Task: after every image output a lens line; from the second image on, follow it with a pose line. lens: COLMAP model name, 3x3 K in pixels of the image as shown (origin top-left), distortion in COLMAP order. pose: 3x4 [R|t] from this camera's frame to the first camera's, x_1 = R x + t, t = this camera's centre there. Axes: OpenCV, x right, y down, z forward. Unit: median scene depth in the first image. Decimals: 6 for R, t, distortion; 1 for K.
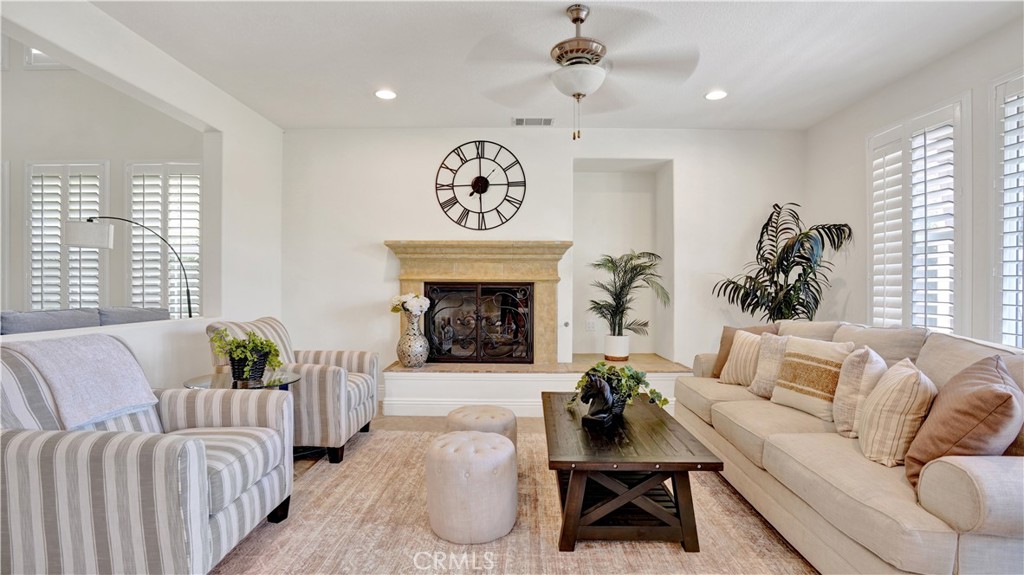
lens RADIAL K [[479.6, 0, 515.0], [0, 479.6, 287.8], [0, 0, 1]] dist [-0.073131, 0.029294]
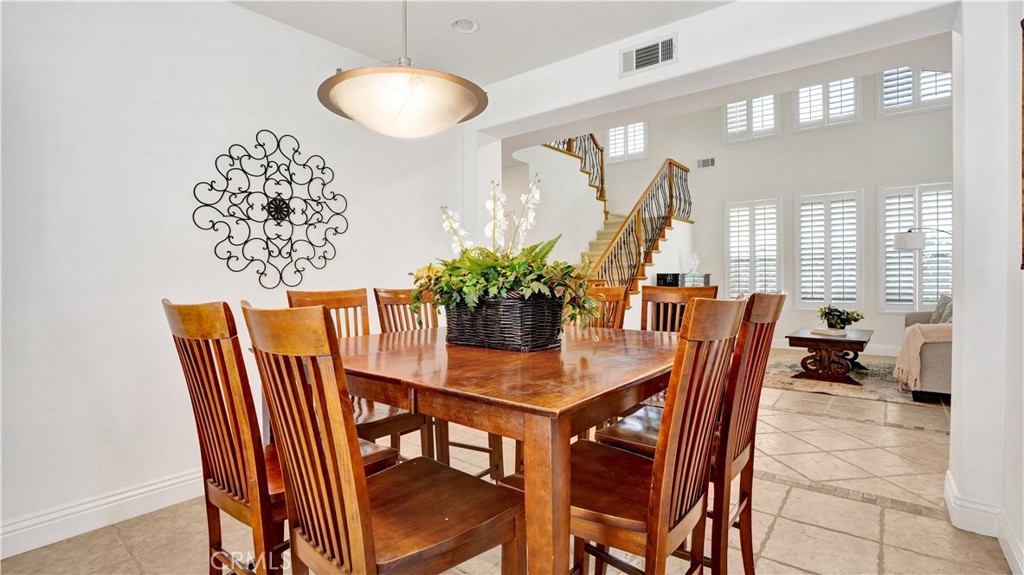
lens RADIAL K [[486.6, 0, 513.2], [0, 486.6, 289.3], [0, 0, 1]] dist [-0.077054, 0.032736]
pose [[0.786270, 0.001919, -0.617880, -0.829948], [0.011022, 0.999793, 0.017131, 0.000894], [0.617785, -0.020280, 0.786085, -0.810564]]
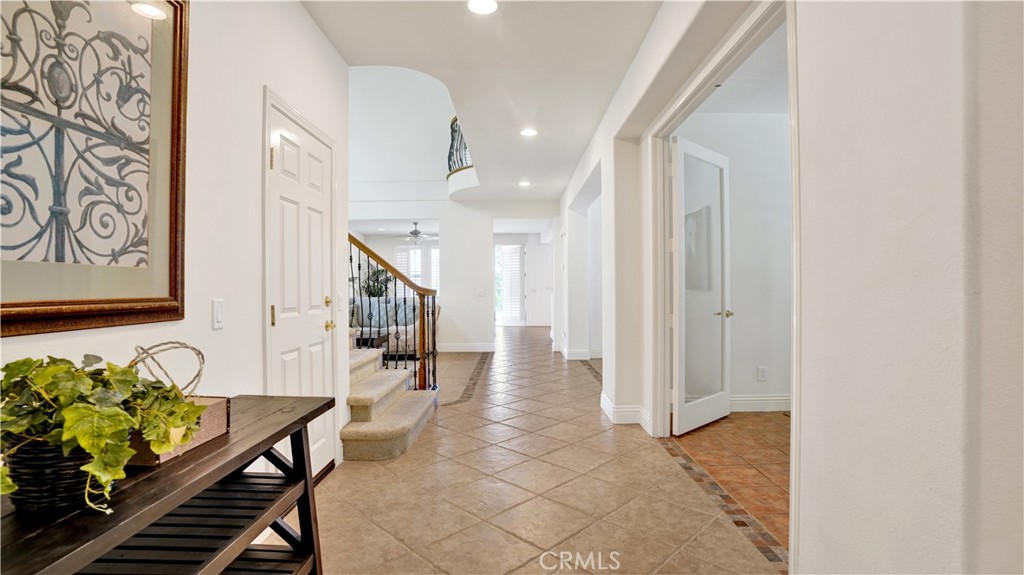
lens RADIAL K [[479.6, 0, 515.0], [0, 479.6, 287.8], [0, 0, 1]] dist [-0.073131, 0.029294]
pose [[-0.005285, -0.004505, 0.999976, -2.392417], [0.007307, 0.999963, 0.004544, -0.008513], [-0.999959, 0.007330, -0.005252, 0.082351]]
